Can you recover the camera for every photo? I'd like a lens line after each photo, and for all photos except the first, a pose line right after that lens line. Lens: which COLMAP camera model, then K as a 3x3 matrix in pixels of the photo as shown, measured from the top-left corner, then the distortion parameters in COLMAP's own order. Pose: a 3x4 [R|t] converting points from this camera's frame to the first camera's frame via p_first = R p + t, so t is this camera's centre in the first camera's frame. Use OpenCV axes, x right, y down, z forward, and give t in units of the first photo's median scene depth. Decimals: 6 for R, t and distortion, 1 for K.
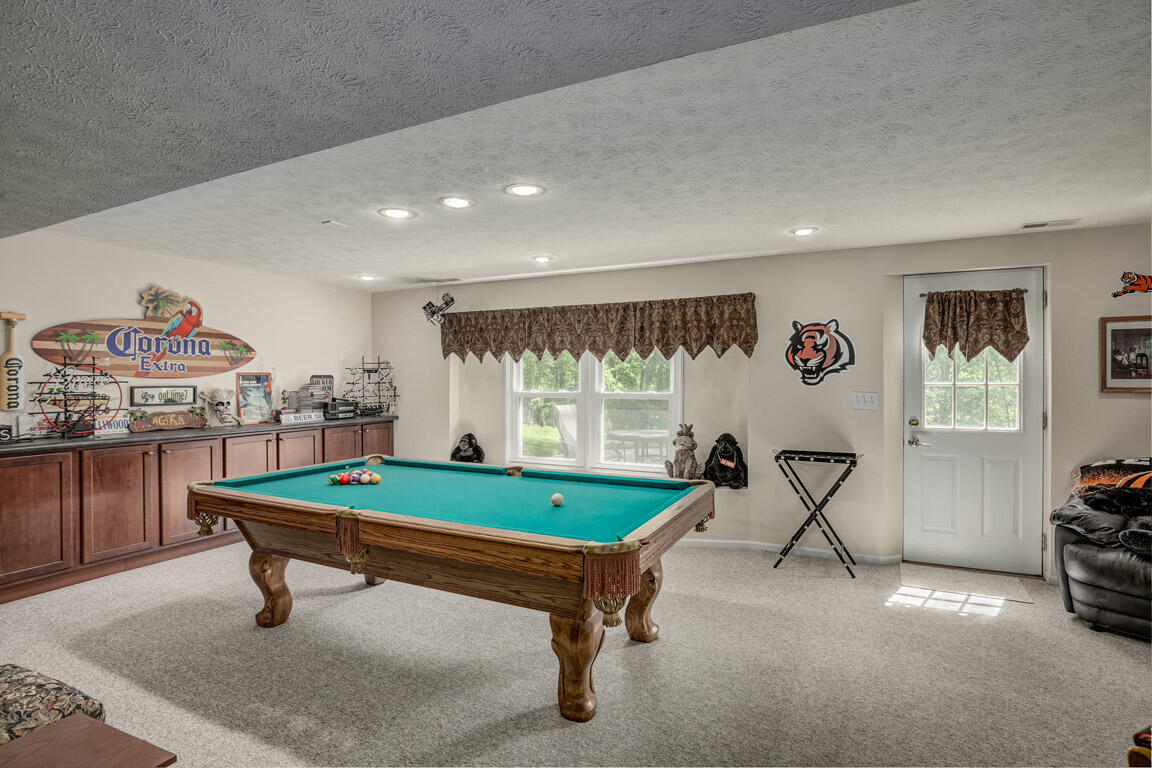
lens RADIAL K [[579.1, 0, 577.6], [0, 579.1, 382.8], [0, 0, 1]] dist [-0.002022, 0.000316]
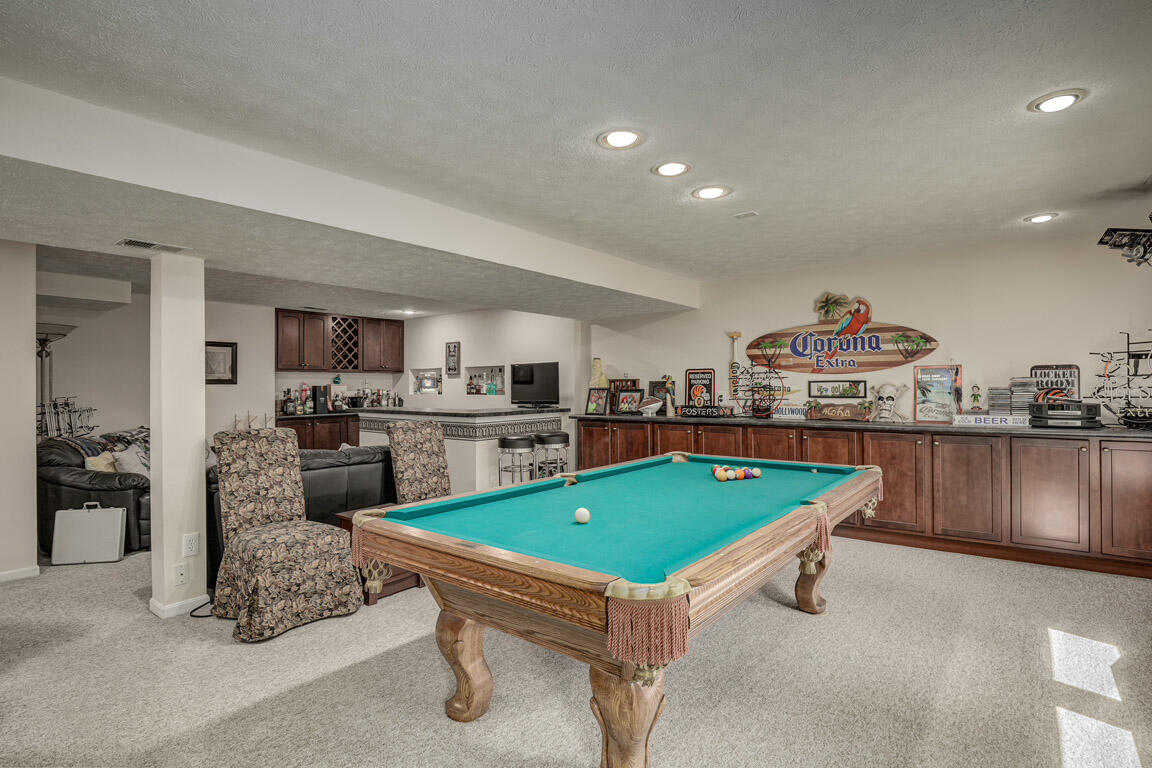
lens RADIAL K [[579.1, 0, 577.8], [0, 579.1, 386.4], [0, 0, 1]] dist [-0.002022, 0.000316]
pose [[-0.202372, 0.008521, -0.979272, 0.480390], [0.006550, 0.999952, 0.007347, 0.005188], [0.979287, -0.004927, -0.202418, 0.728502]]
